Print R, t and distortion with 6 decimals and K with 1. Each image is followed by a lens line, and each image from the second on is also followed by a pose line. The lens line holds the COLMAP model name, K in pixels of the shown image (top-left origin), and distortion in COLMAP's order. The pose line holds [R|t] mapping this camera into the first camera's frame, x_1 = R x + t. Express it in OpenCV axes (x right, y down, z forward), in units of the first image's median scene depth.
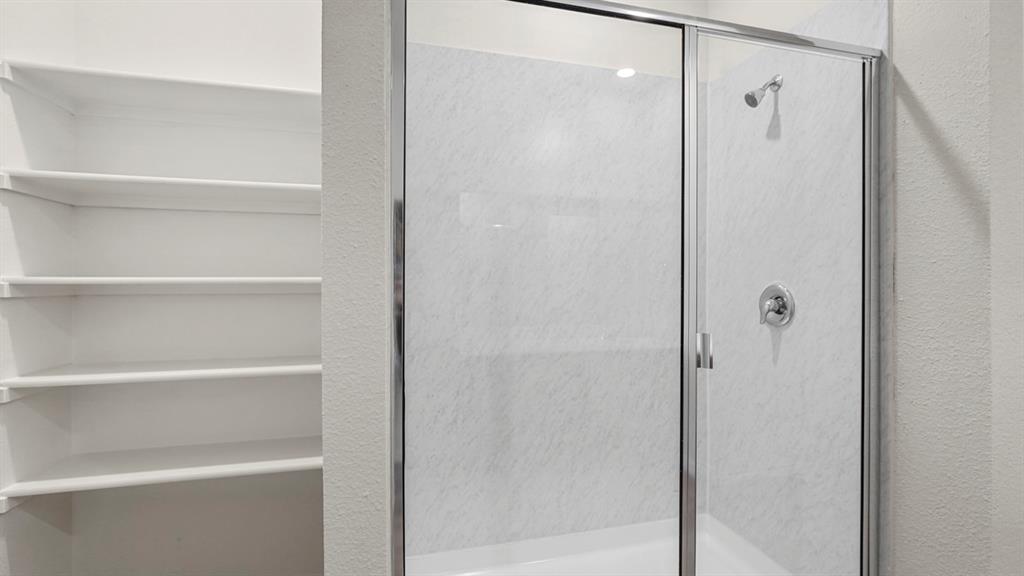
lens RADIAL K [[450.2, 0, 514.8], [0, 450.2, 287.4], [0, 0, 1]] dist [-0.007374, 0.004666]
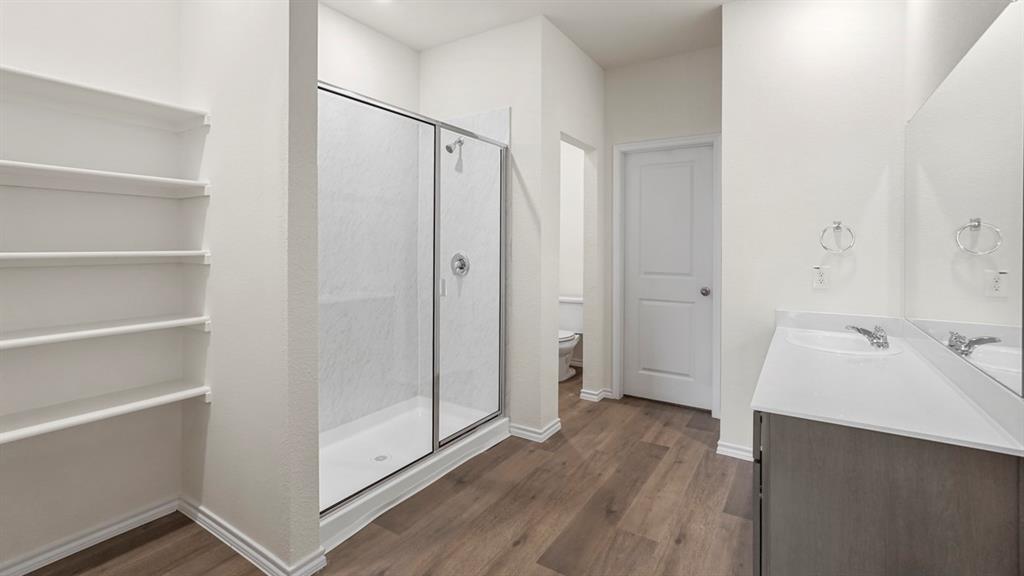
lens RADIAL K [[450.2, 0, 512.3], [0, 450.2, 285.8], [0, 0, 1]] dist [-0.007374, 0.004666]
pose [[0.736166, -0.056440, 0.674444, -0.505892], [-0.000156, 0.996503, 0.083561, -0.026341], [-0.676801, -0.061620, 0.733582, -0.493316]]
